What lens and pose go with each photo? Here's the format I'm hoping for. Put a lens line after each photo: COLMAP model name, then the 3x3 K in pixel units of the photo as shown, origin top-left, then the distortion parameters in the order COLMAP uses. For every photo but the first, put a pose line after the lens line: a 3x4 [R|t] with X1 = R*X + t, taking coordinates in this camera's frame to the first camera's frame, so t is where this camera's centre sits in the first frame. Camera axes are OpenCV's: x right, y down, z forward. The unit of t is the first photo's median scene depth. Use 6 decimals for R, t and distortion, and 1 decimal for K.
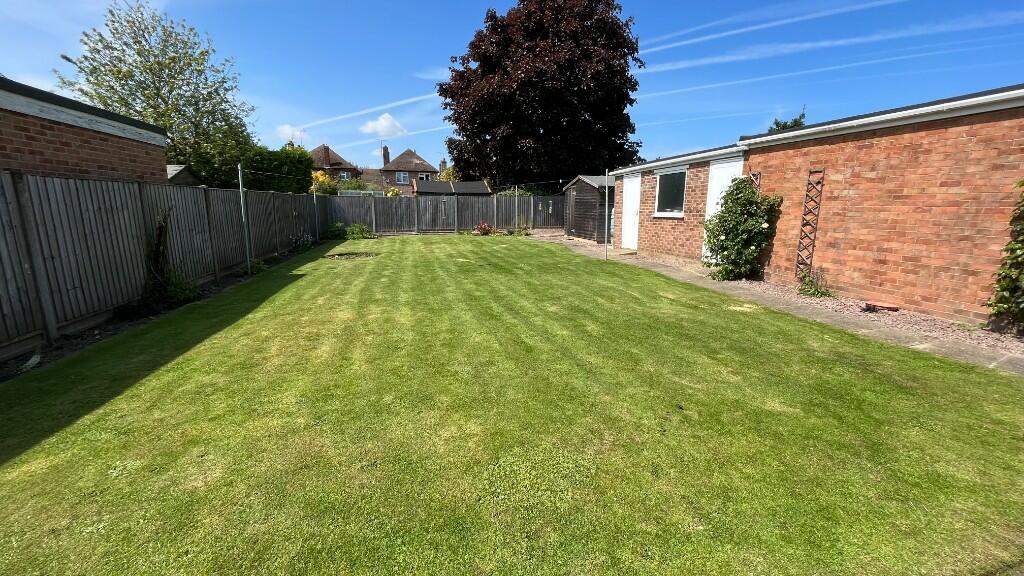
lens RADIAL K [[413.4, 0, 509.4], [0, 413.4, 285.3], [0, 0, 1]] dist [-0.003509, -0.000931]
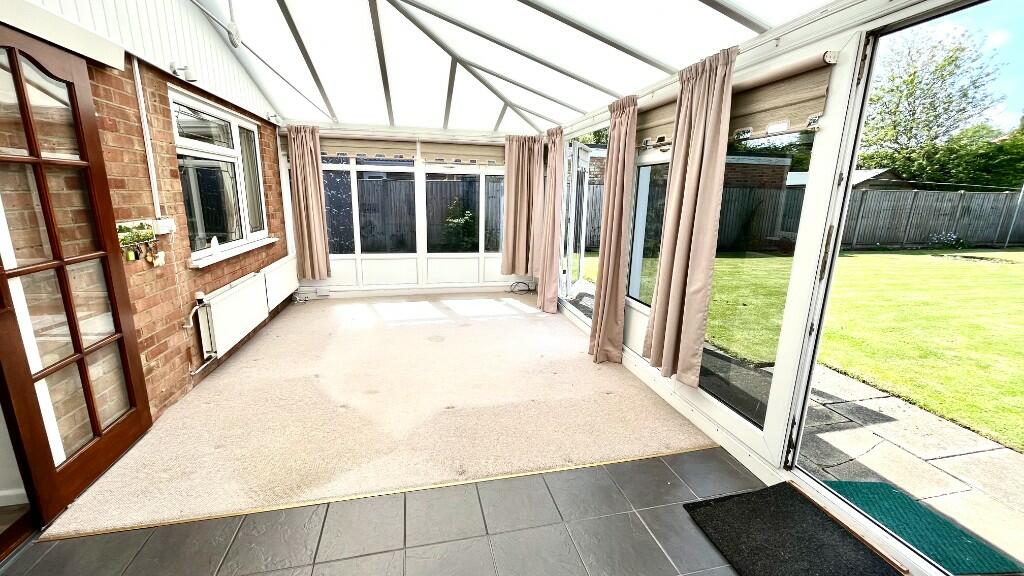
lens RADIAL K [[413.4, 0, 505.9], [0, 413.4, 284.2], [0, 0, 1]] dist [-0.003509, -0.000931]
pose [[-0.026459, 0.210012, -0.977341, 0.374167], [-0.208794, 0.954958, 0.210855, 0.005454], [0.977602, 0.209642, 0.018582, -0.023269]]
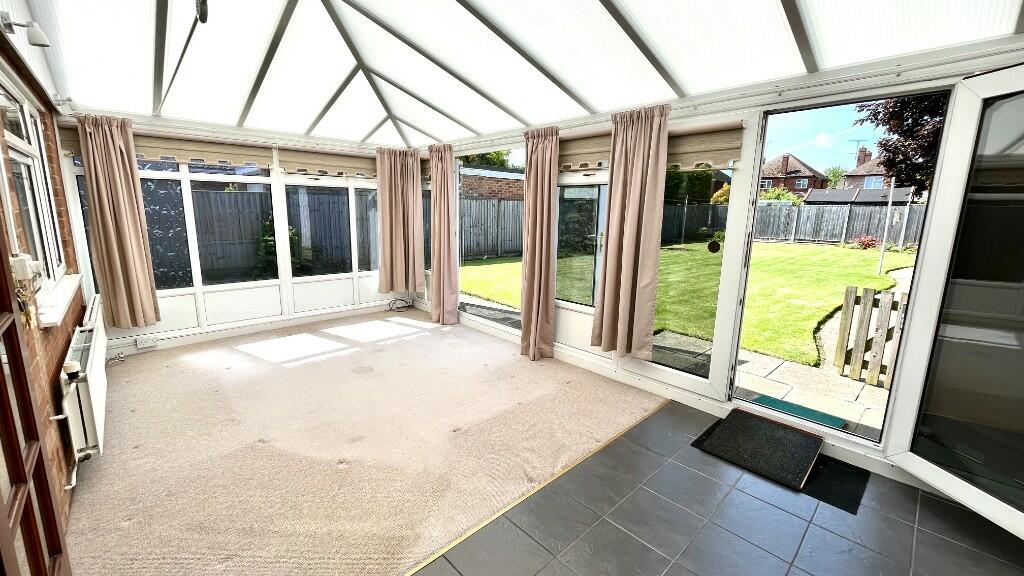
lens RADIAL K [[413.4, 0, 505.7], [0, 413.4, 286.3], [0, 0, 1]] dist [-0.003509, -0.000931]
pose [[0.482237, 0.165341, -0.860296, 0.362667], [-0.180884, 0.979659, 0.086887, 0.019260], [0.857163, 0.113713, 0.502336, -0.100285]]
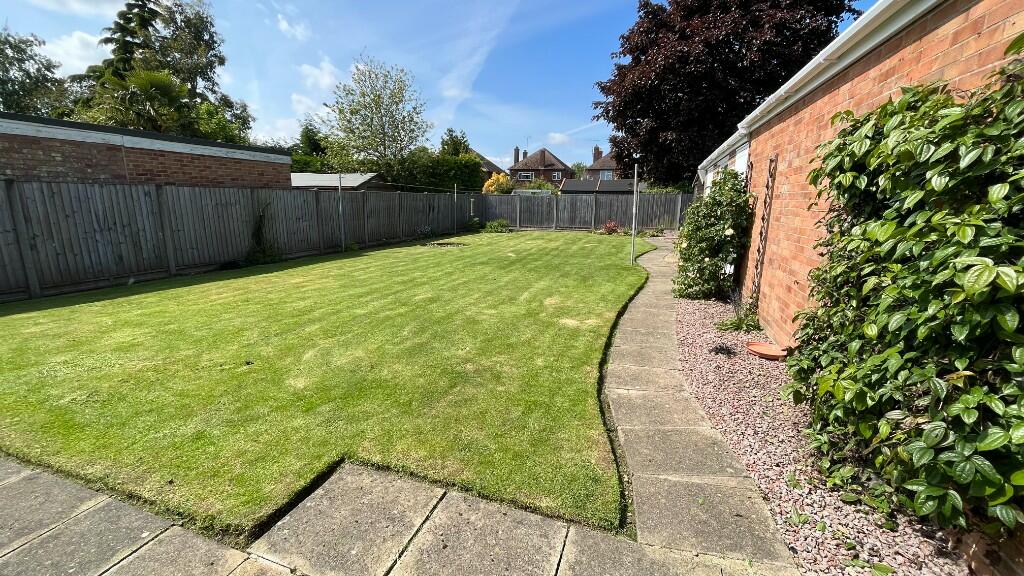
lens RADIAL K [[413.4, 0, 509.8], [0, 413.4, 286.7], [0, 0, 1]] dist [-0.003509, -0.000931]
pose [[0.843240, 0.112195, -0.525698, 0.282393], [-0.108188, 0.993386, 0.038472, -0.012081], [0.526537, 0.024433, 0.849801, 0.054778]]
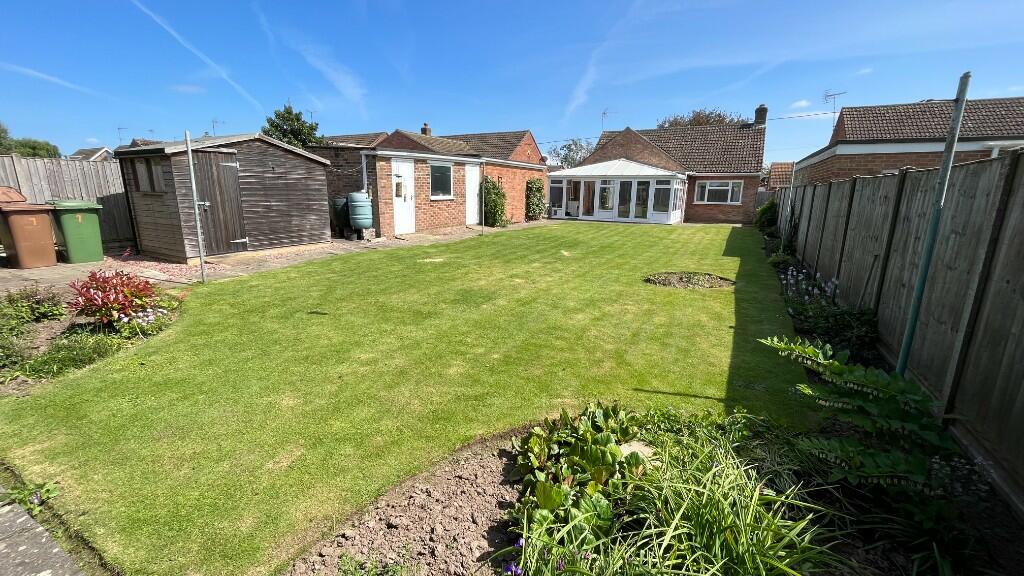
lens RADIAL K [[413.4, 0, 516.6], [0, 413.4, 287.9], [0, 0, 1]] dist [-0.003509, -0.000931]
pose [[-0.747156, -0.171179, 0.642227, -0.401533], [0.106834, 0.922770, 0.370245, -0.214463], [-0.656006, 0.345243, -0.671166, 1.066017]]
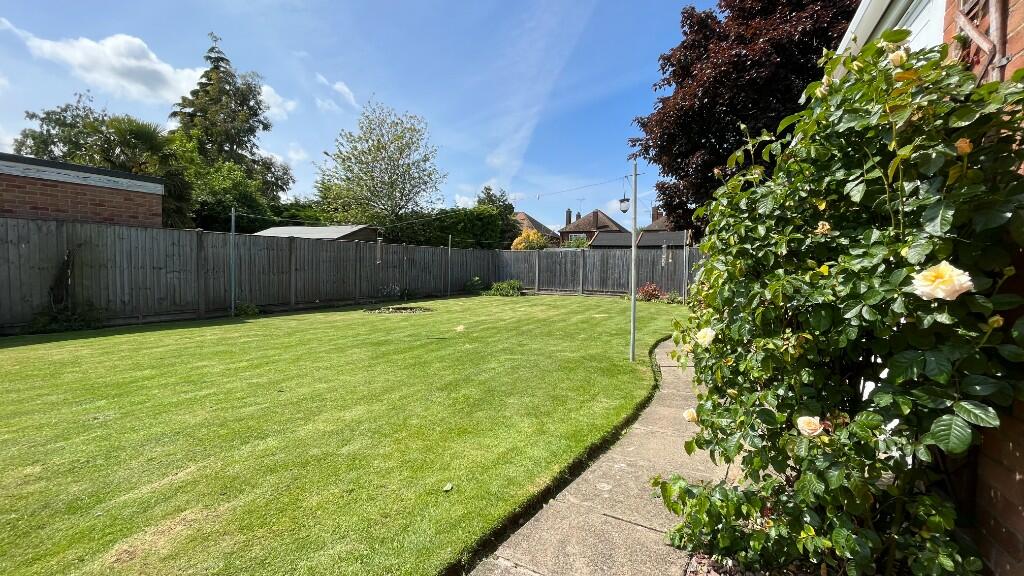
lens RADIAL K [[413.4, 0, 510.3], [0, 413.4, 284.8], [0, 0, 1]] dist [-0.003509, -0.000931]
pose [[0.747490, 0.037846, -0.663194, 0.246978], [-0.140773, 0.984725, -0.102472, -0.045180], [0.649186, 0.169956, 0.741399, 0.330506]]
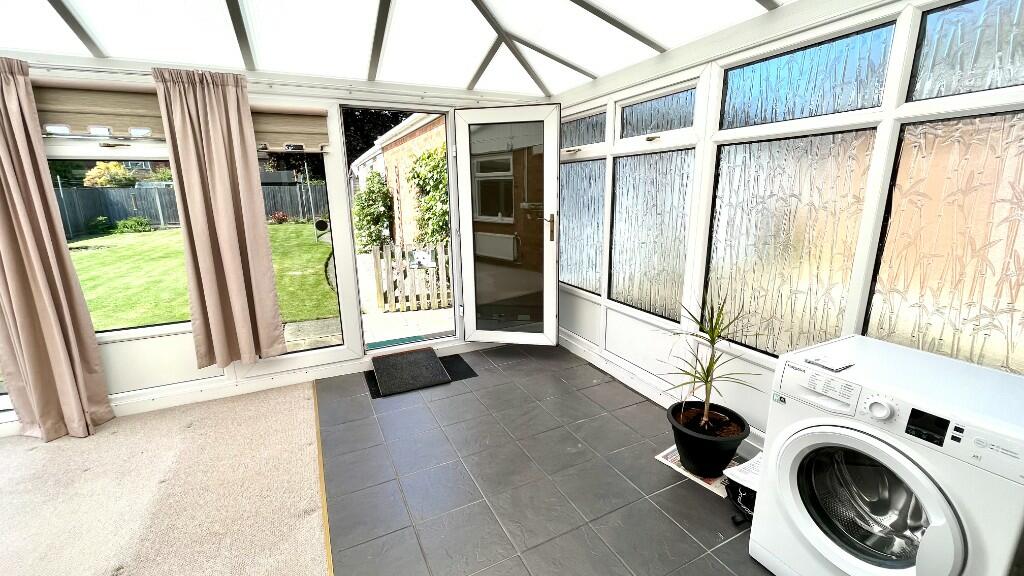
lens RADIAL K [[413.4, 0, 508.4], [0, 413.4, 286.8], [0, 0, 1]] dist [-0.003509, -0.000931]
pose [[0.978022, -0.064462, 0.198289, 0.299868], [0.057332, 0.997492, 0.041497, 0.026523], [-0.200467, -0.029216, 0.979265, -0.138043]]
